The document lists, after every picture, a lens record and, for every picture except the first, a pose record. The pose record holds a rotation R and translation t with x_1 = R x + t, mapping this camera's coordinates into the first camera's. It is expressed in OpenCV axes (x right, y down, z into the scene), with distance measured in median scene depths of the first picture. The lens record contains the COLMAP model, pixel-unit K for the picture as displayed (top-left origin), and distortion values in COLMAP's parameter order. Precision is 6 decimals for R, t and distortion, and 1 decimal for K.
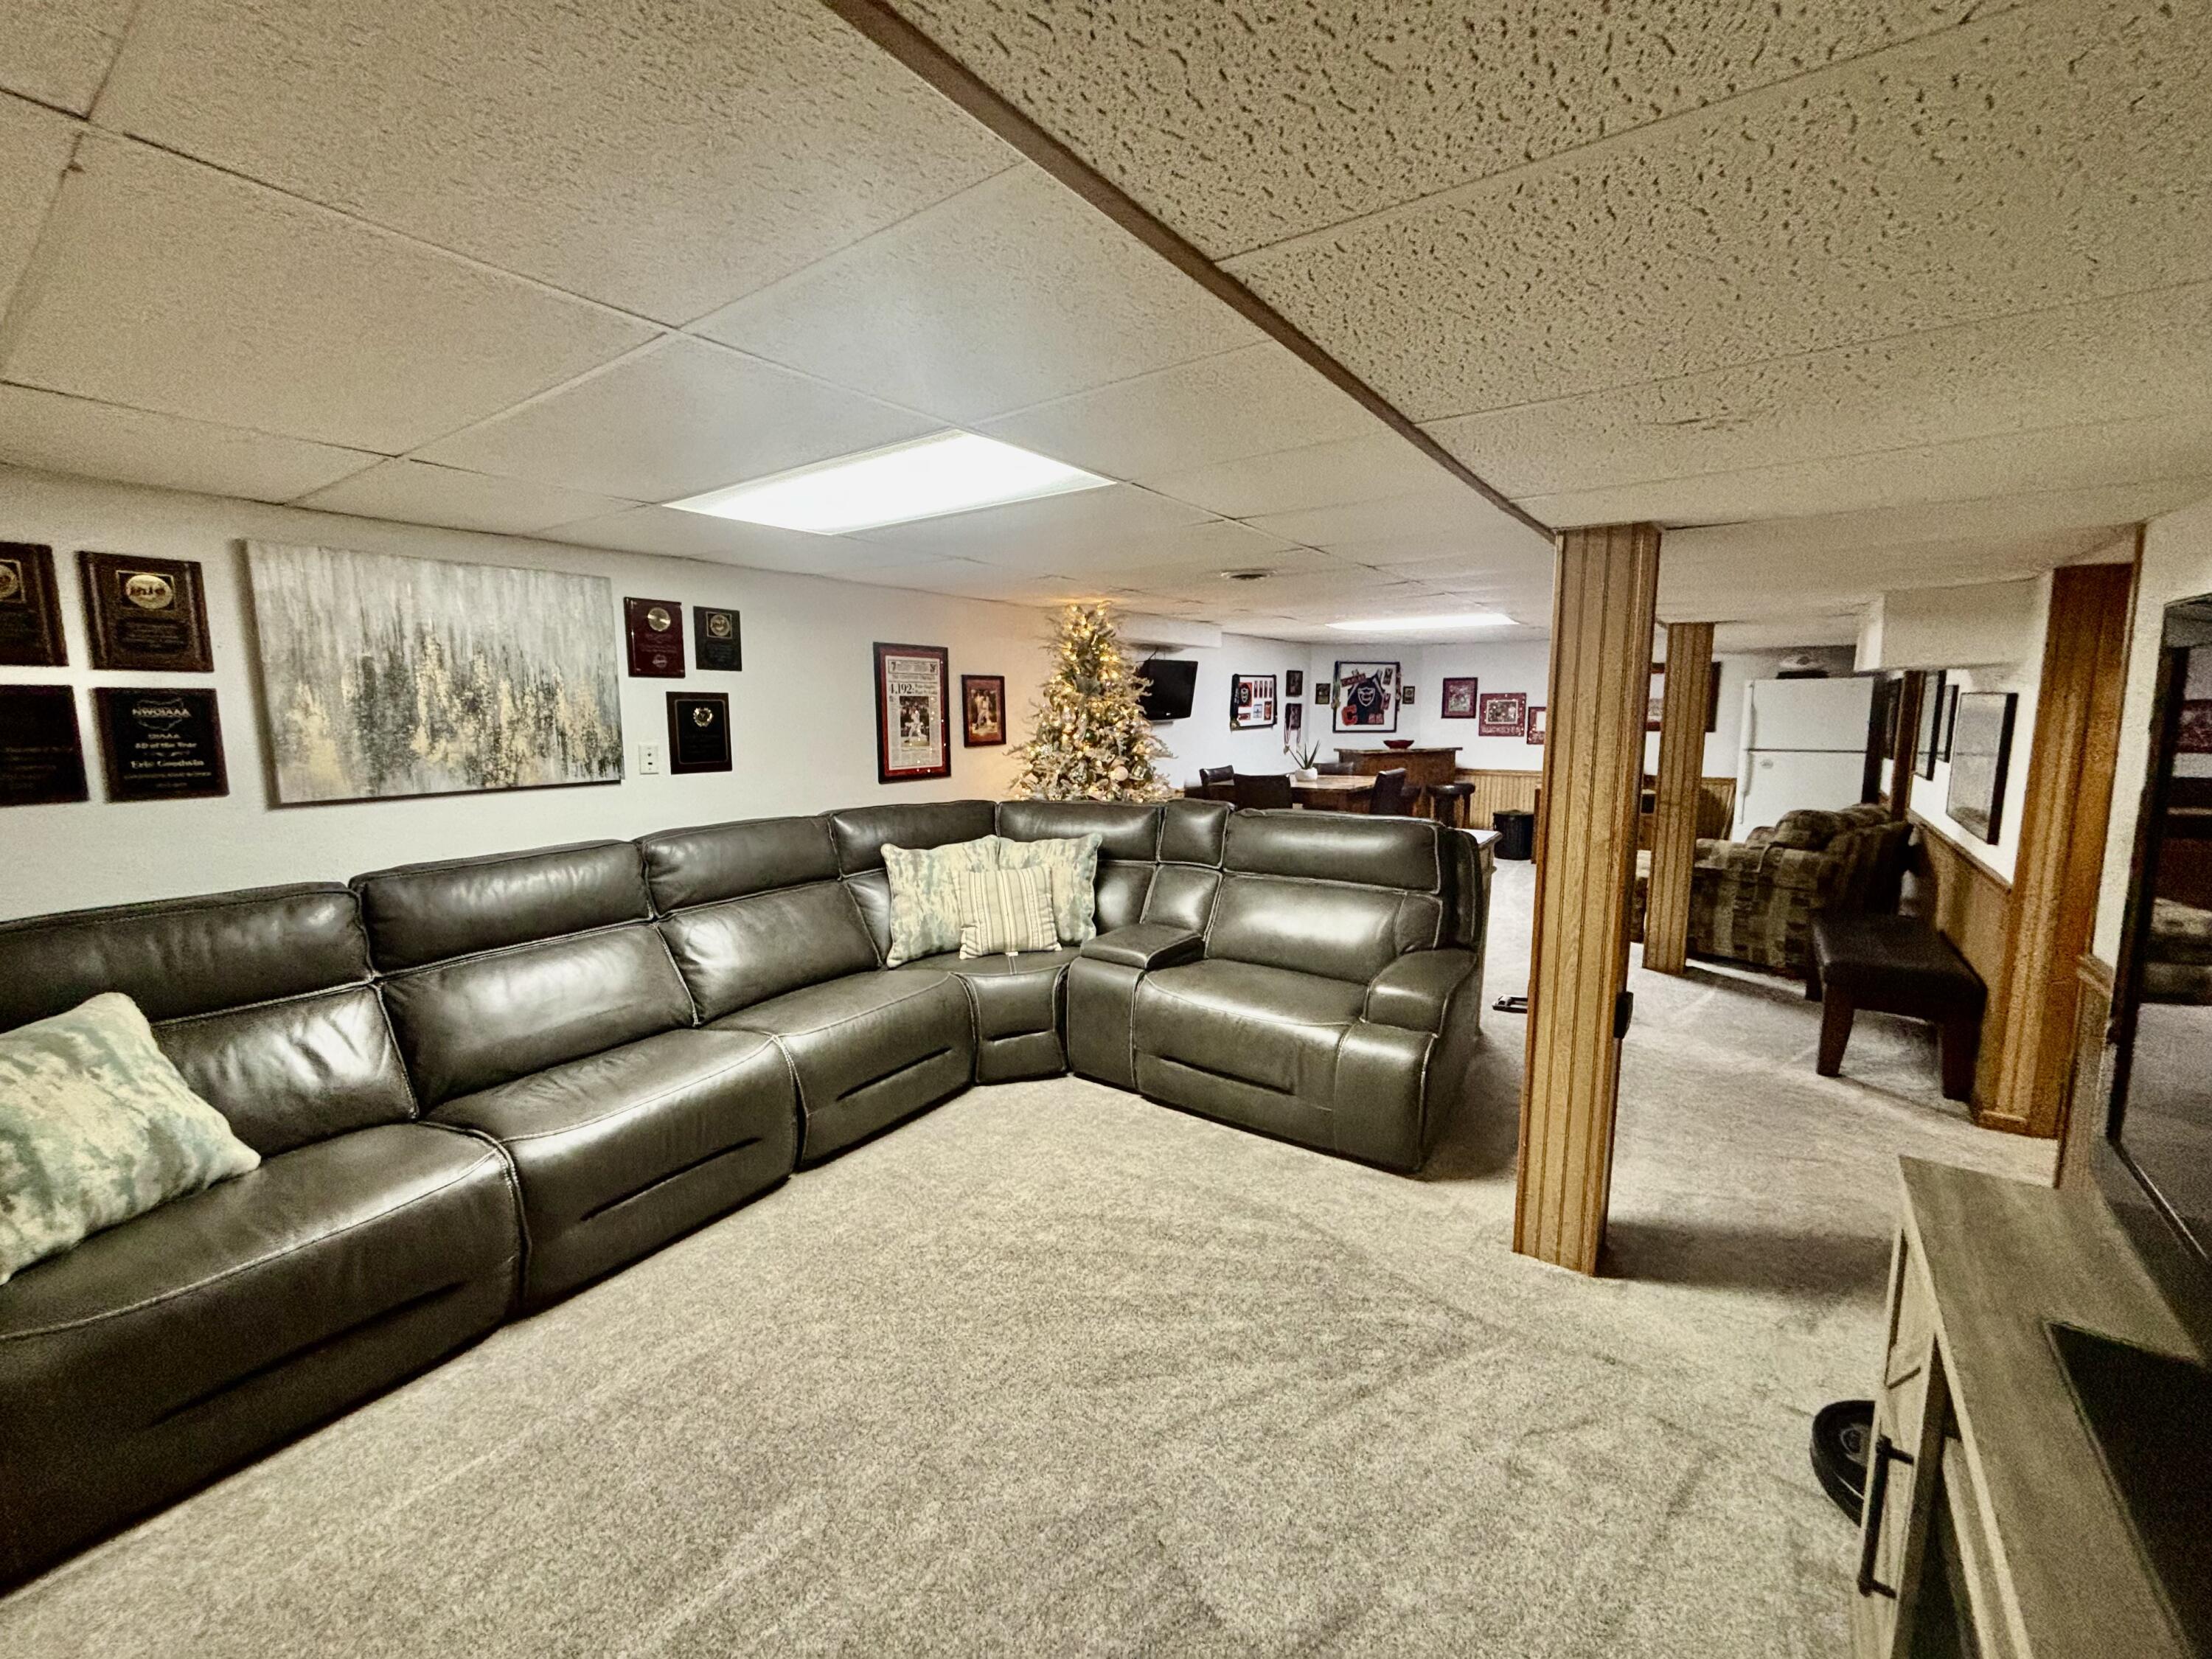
lens RADIAL K [[891.6, 0, 1093.3], [0, 891.6, 817.4], [0, 0, 1]] dist [-0.001859, -0.001103]
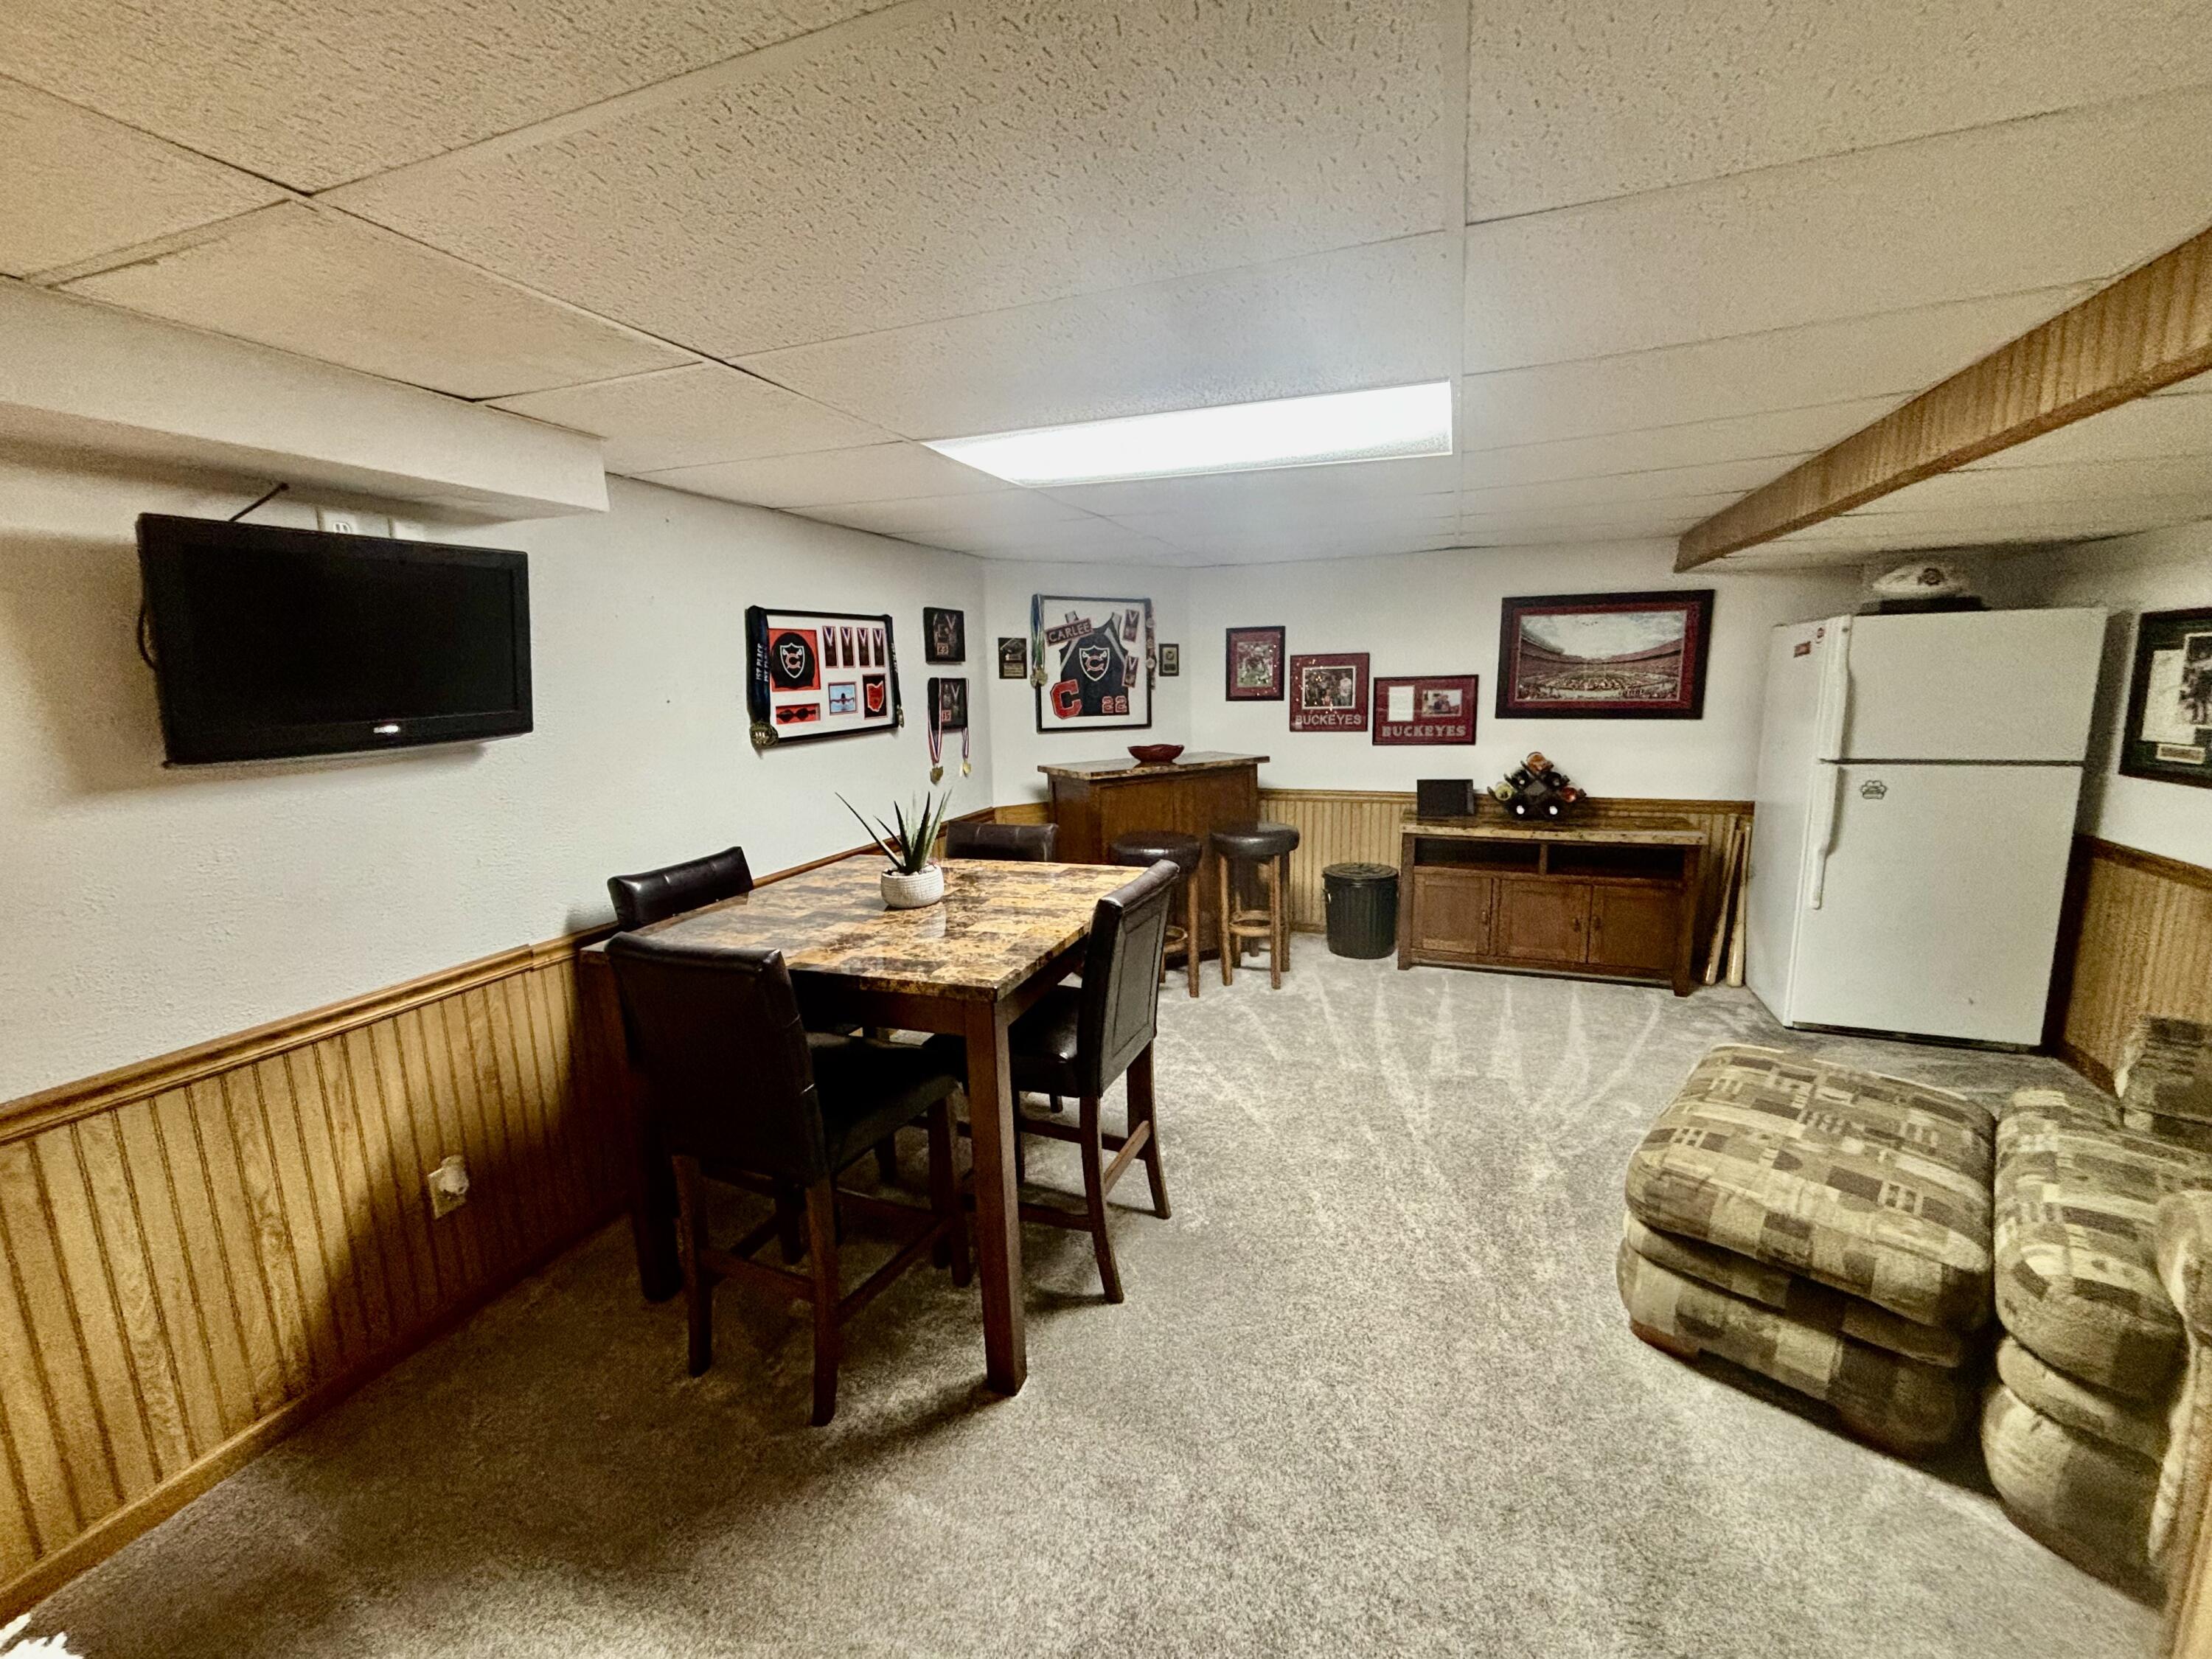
lens RADIAL K [[891.6, 0, 1119.9], [0, 891.6, 820.4], [0, 0, 1]] dist [-0.001859, -0.001103]
pose [[0.959436, -0.060011, 0.275466, 0.178914], [0.050614, 0.997872, 0.041103, -0.066739], [-0.277346, -0.025493, 0.960432, 0.511009]]
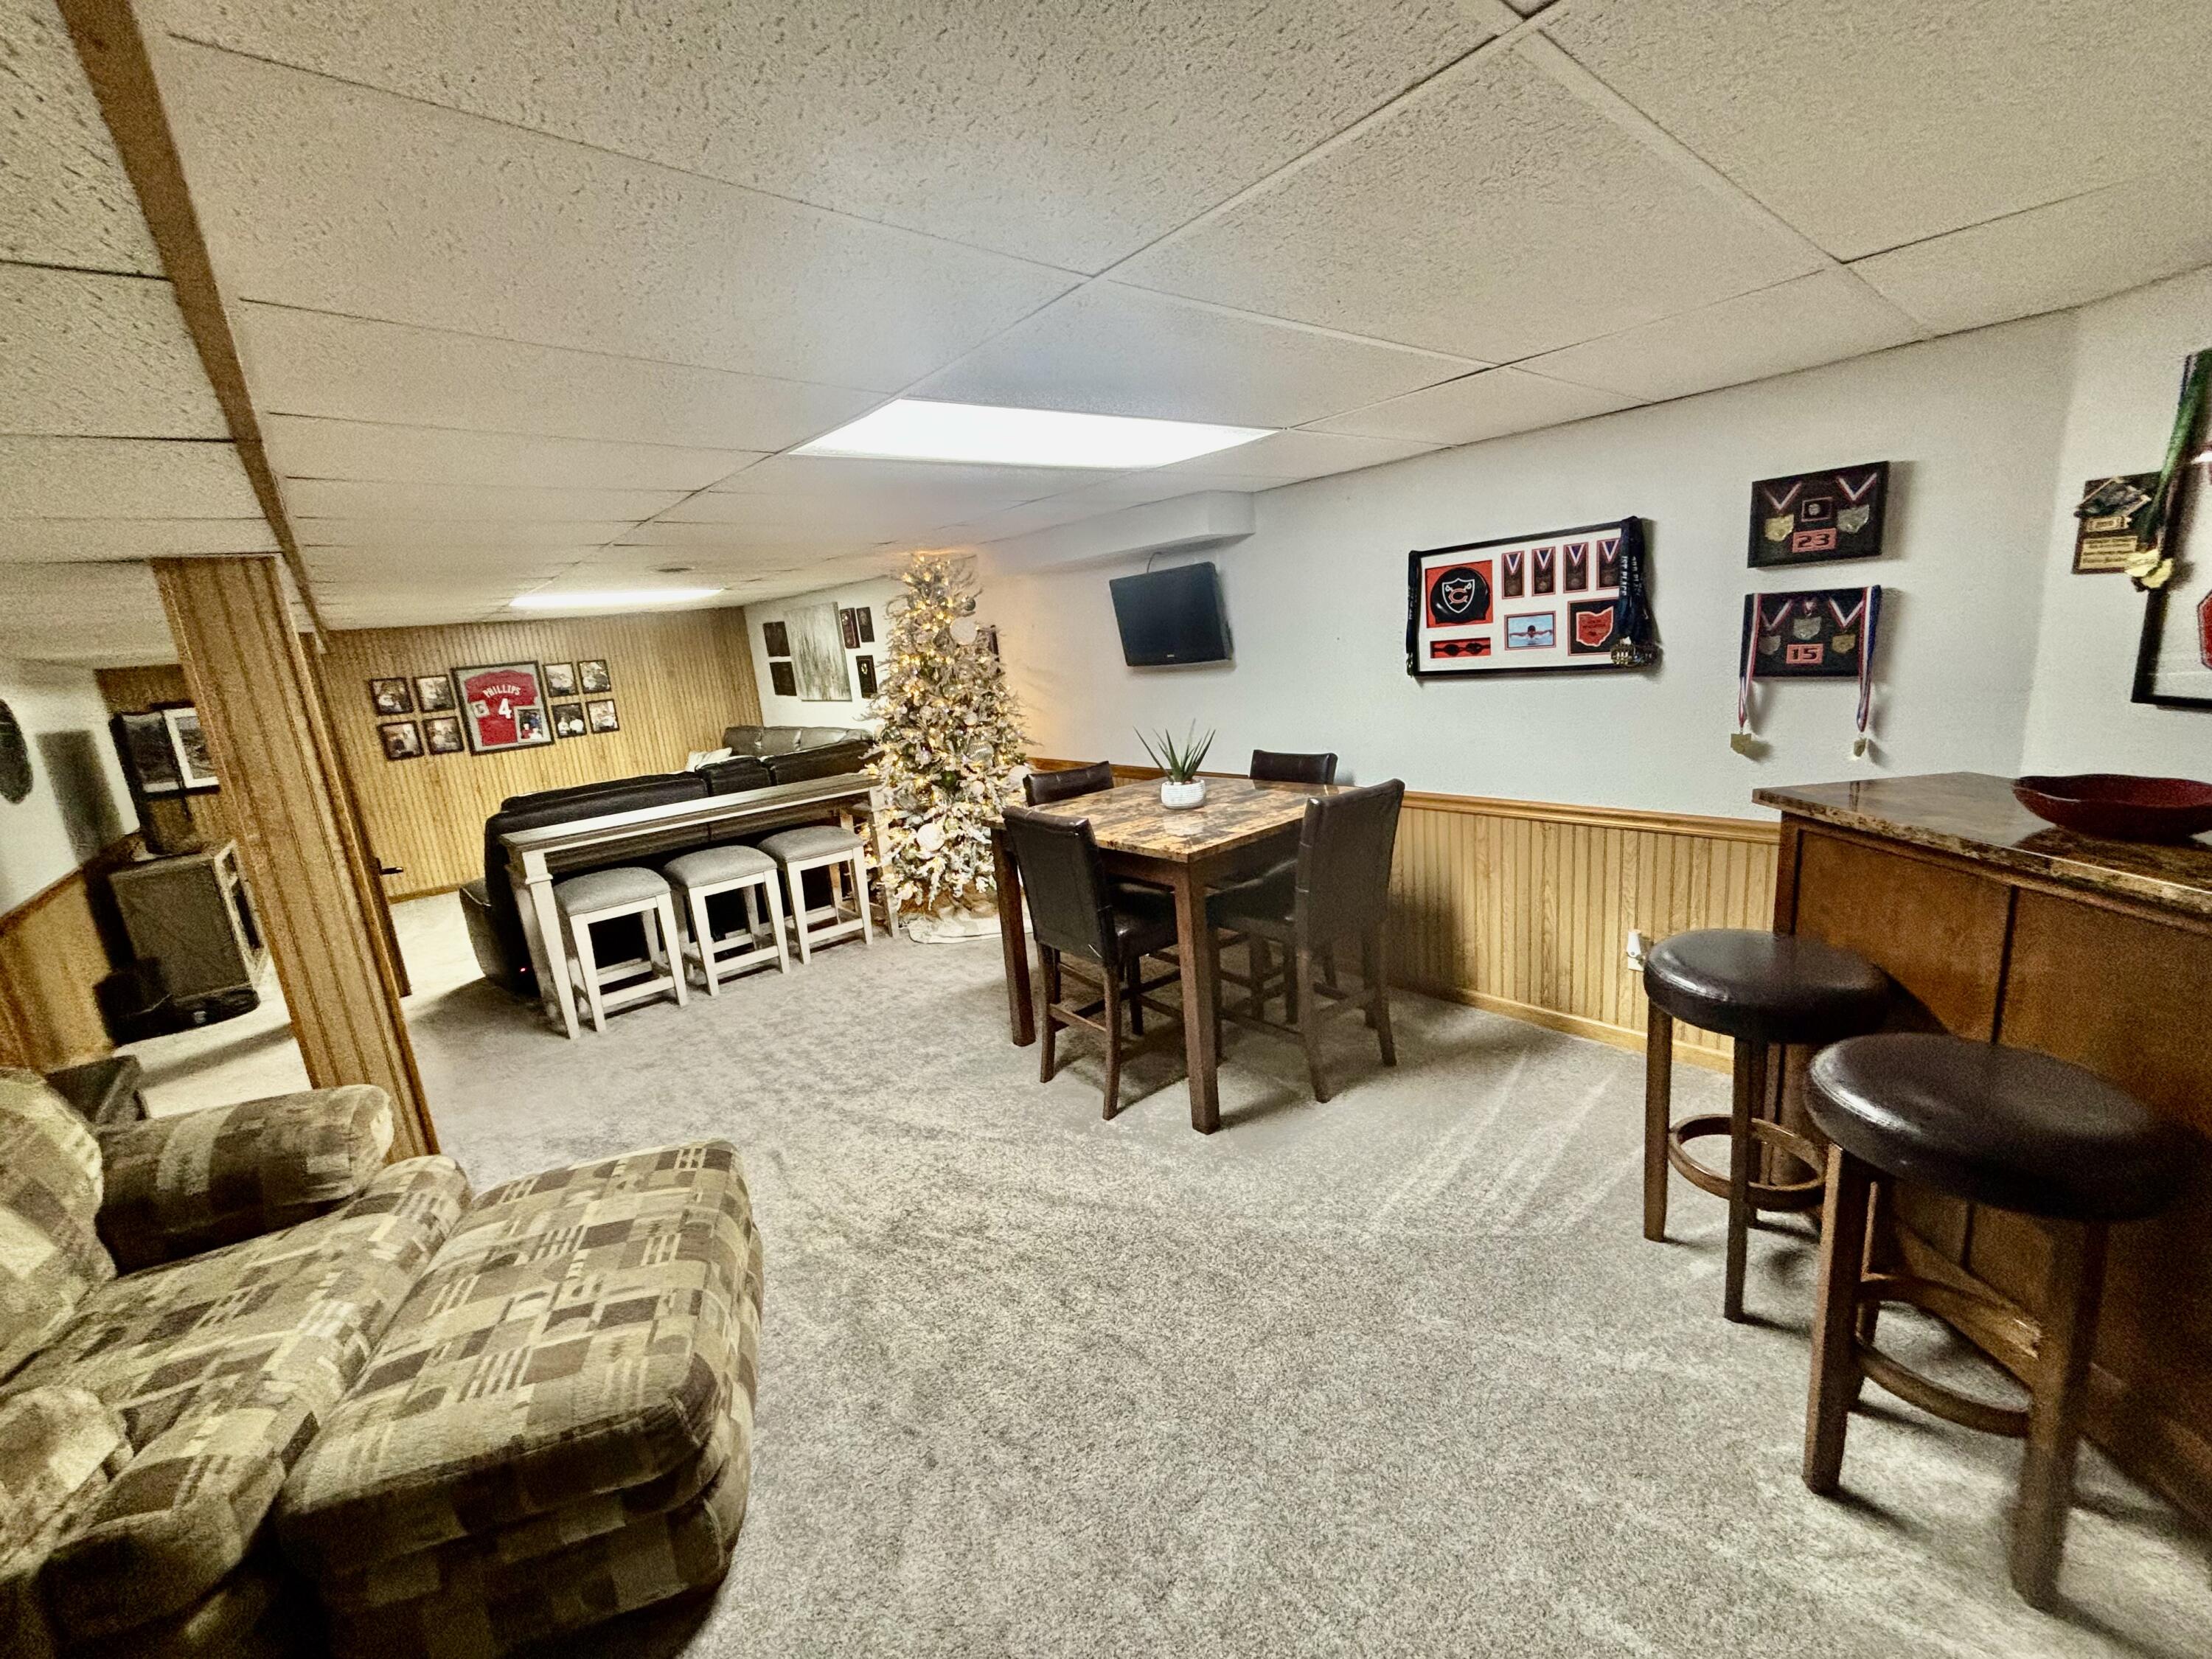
lens RADIAL K [[891.6, 0, 1103.9], [0, 891.6, 824.4], [0, 0, 1]] dist [-0.001859, -0.001103]
pose [[-0.207279, 0.231669, -0.950455, 0.569260], [-0.030132, 0.969583, 0.242903, -0.118367], [0.977818, 0.078988, -0.193994, 0.843209]]
